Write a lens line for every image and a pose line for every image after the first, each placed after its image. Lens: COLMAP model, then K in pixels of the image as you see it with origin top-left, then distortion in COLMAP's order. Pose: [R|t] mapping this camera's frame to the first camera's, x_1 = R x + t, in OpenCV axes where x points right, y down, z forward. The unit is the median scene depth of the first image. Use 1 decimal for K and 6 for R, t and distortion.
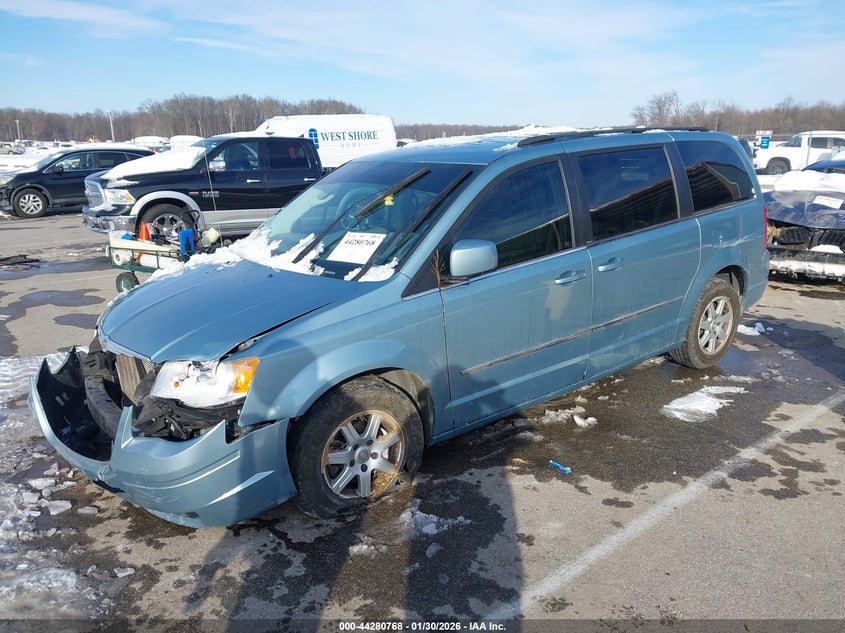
lens RADIAL K [[671.7, 0, 419.8], [0, 671.7, 315.8], [0, 0, 1]] dist [0.070454, -0.000795]
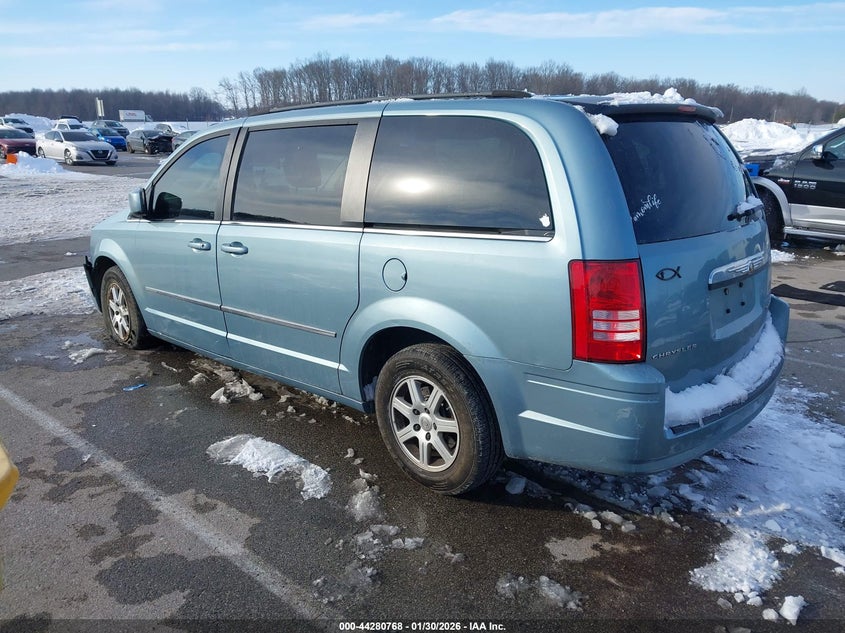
lens RADIAL K [[671.7, 0, 420.0], [0, 671.7, 316.1], [0, 0, 1]] dist [0.070454, -0.000795]
pose [[0.100327, 0.254179, -0.961939, 1.119725], [-0.240571, 0.944328, 0.224434, -0.233049], [0.965432, 0.208898, 0.155890, 1.021696]]
